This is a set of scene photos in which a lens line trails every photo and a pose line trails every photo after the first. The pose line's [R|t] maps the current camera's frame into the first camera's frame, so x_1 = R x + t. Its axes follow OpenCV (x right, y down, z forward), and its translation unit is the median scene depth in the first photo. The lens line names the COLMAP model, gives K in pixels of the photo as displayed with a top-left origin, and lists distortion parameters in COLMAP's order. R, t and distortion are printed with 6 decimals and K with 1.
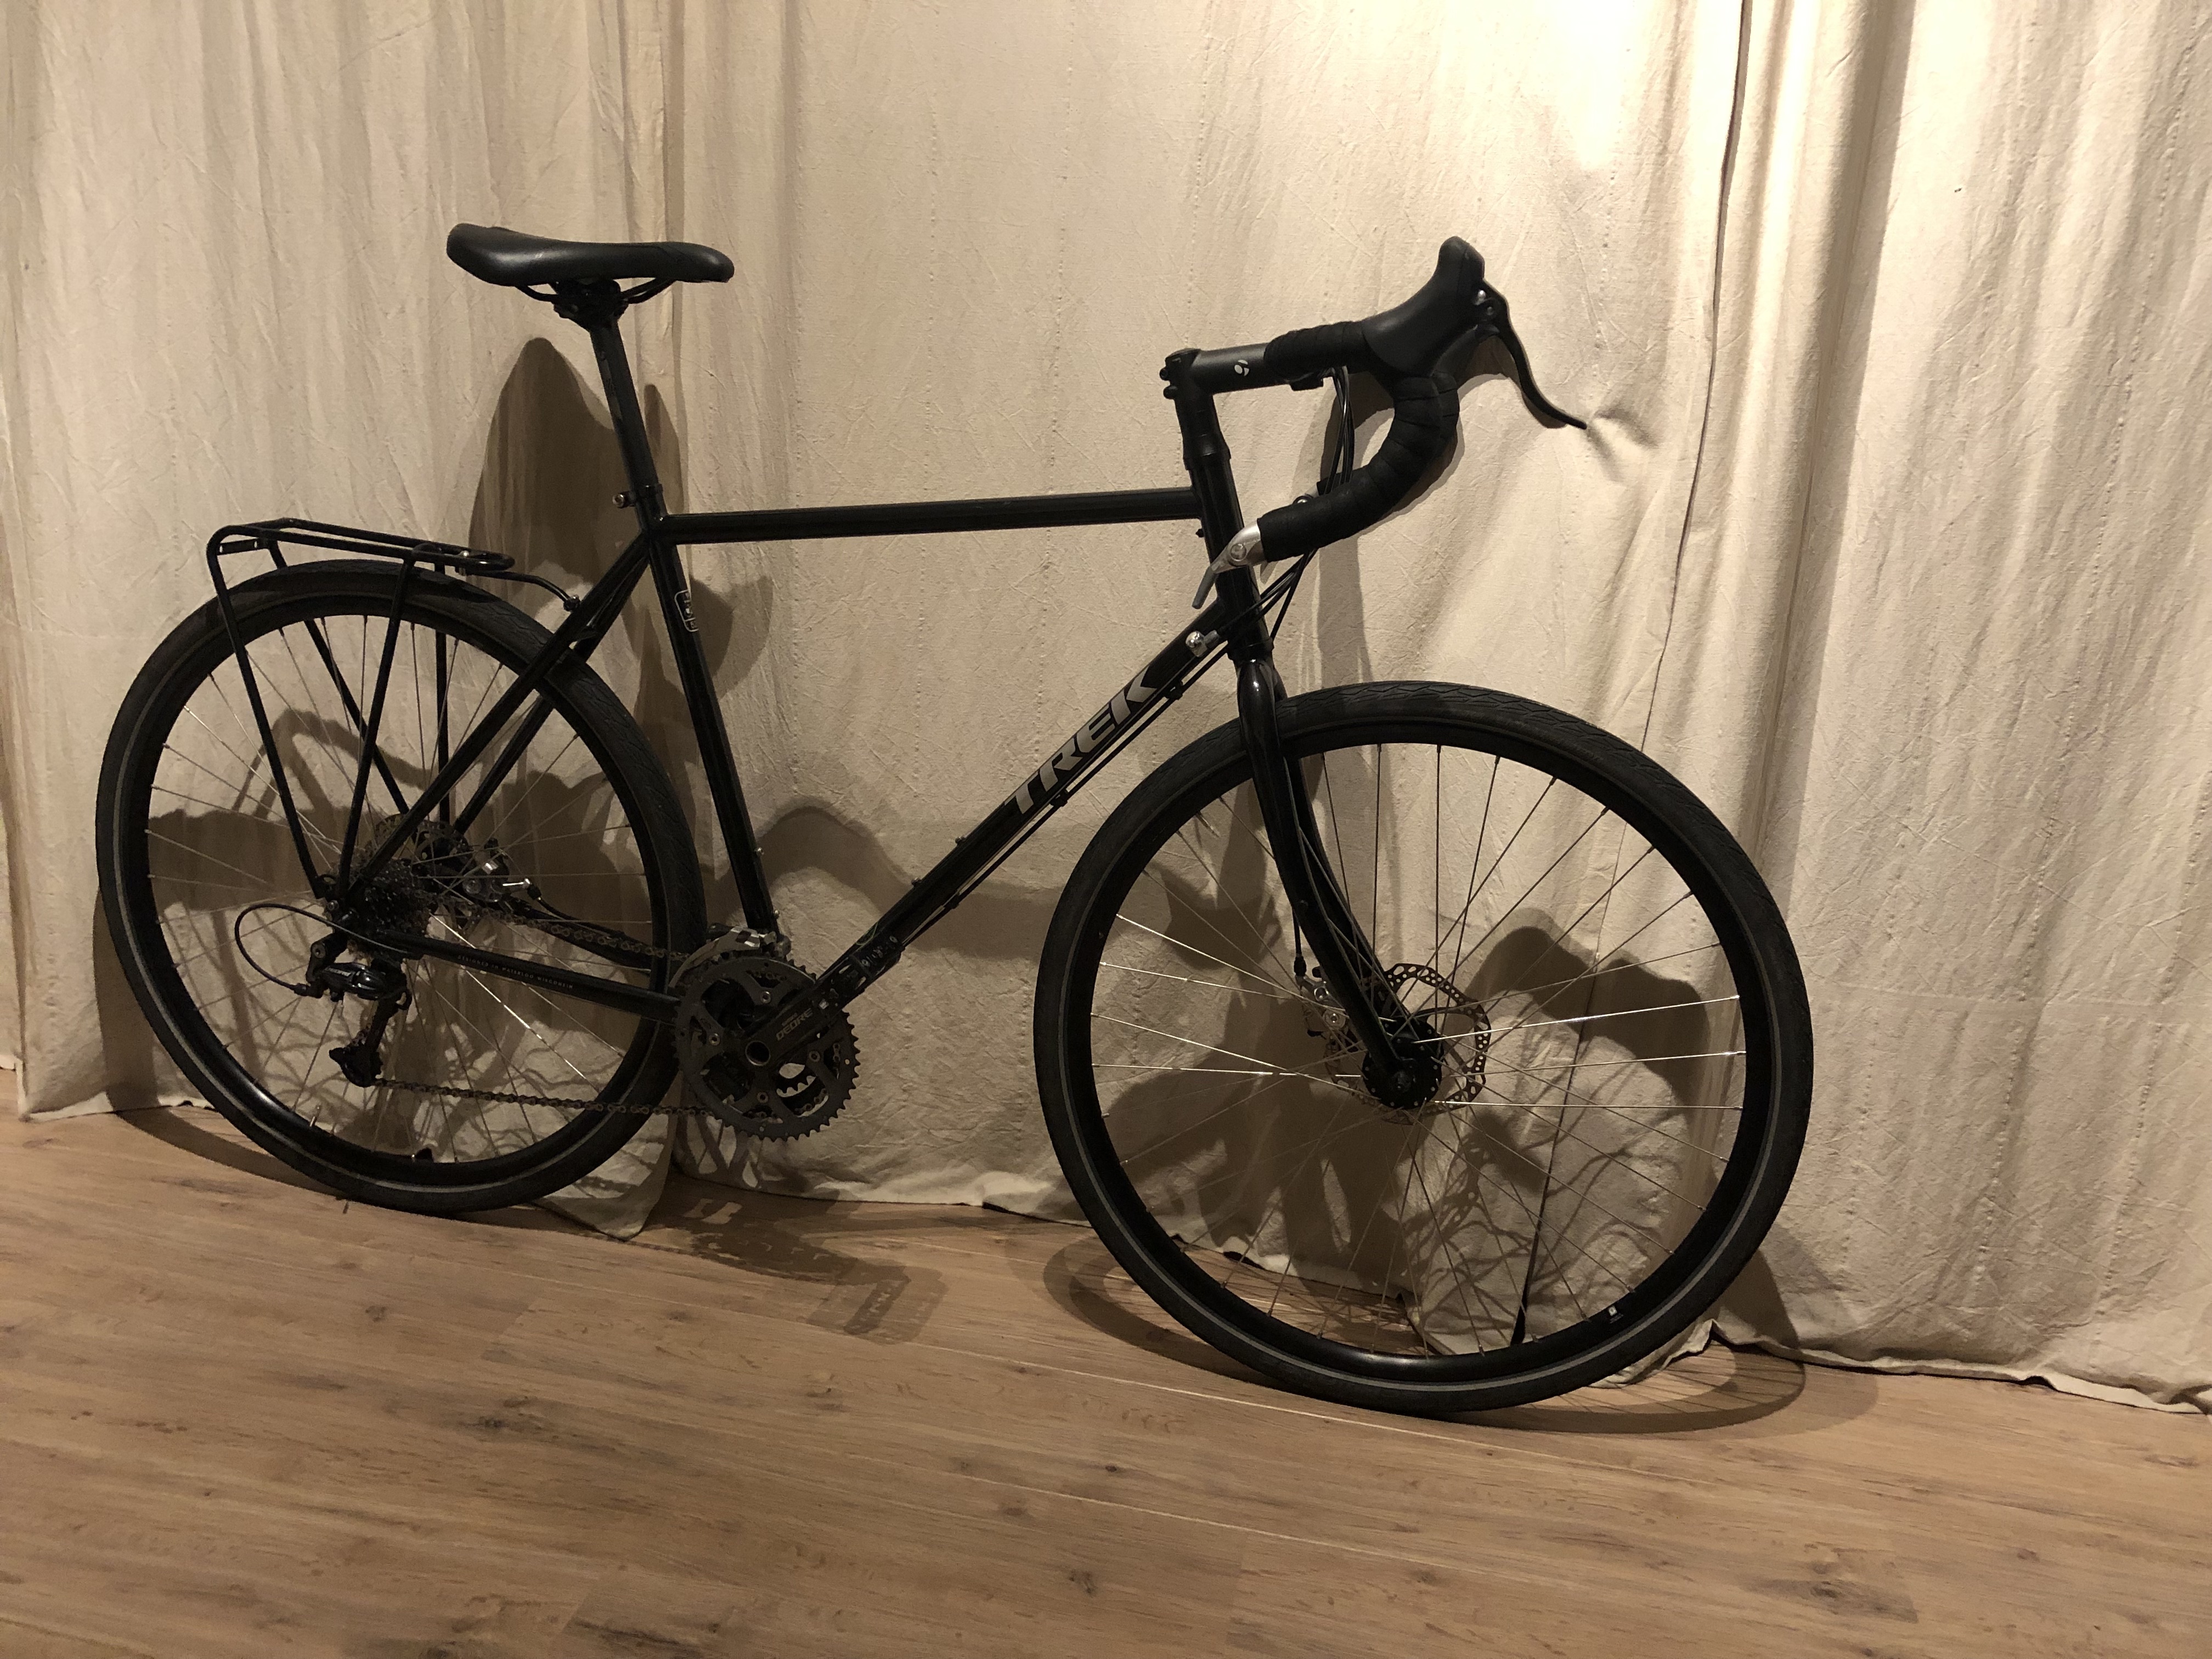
lens RADIAL K [[1771.8, 0, 1106.0], [0, 1771.8, 829.5], [0, 0, 1]] dist [0.010742, -0.005265]
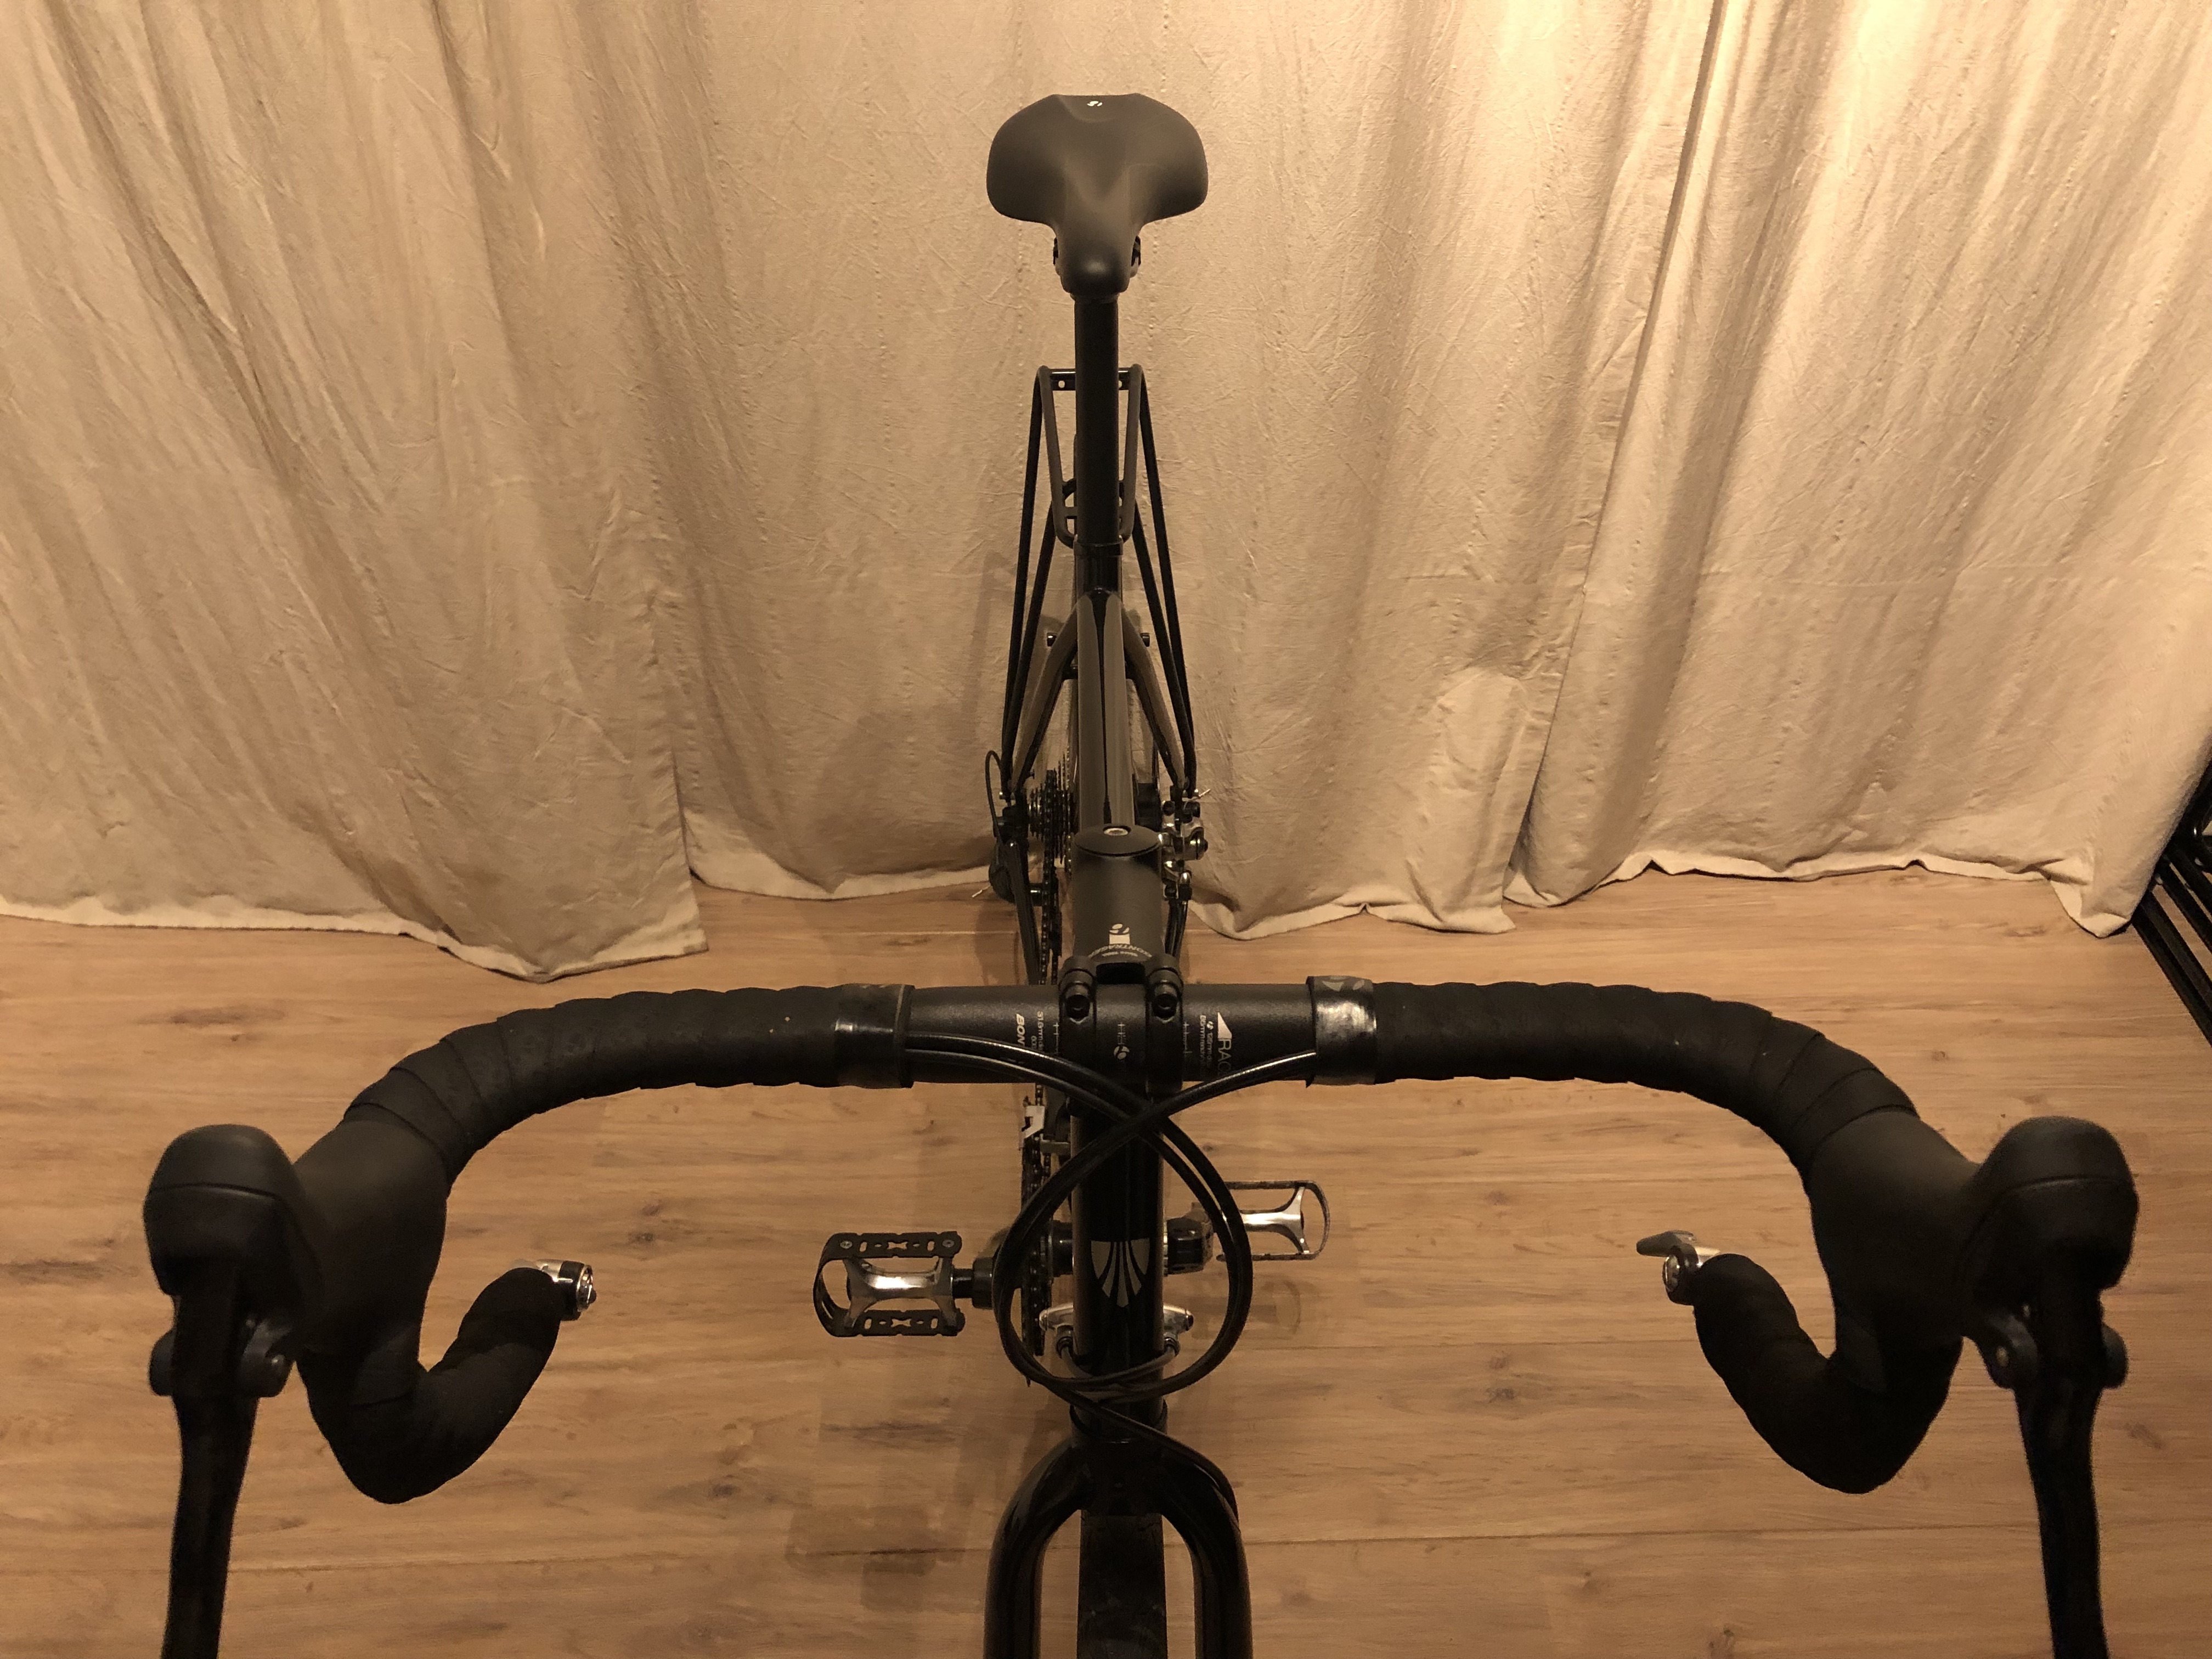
lens RADIAL K [[1813.4, 0, 1107.6], [0, 1813.4, 817.8], [0, 0, 1]] dist [0.003608, 0.014679]
pose [[0.970578, -0.183214, 0.156240, -0.195672], [0.104825, 0.905662, 0.410839, -0.302619], [-0.216772, -0.382374, 0.898221, 0.060018]]
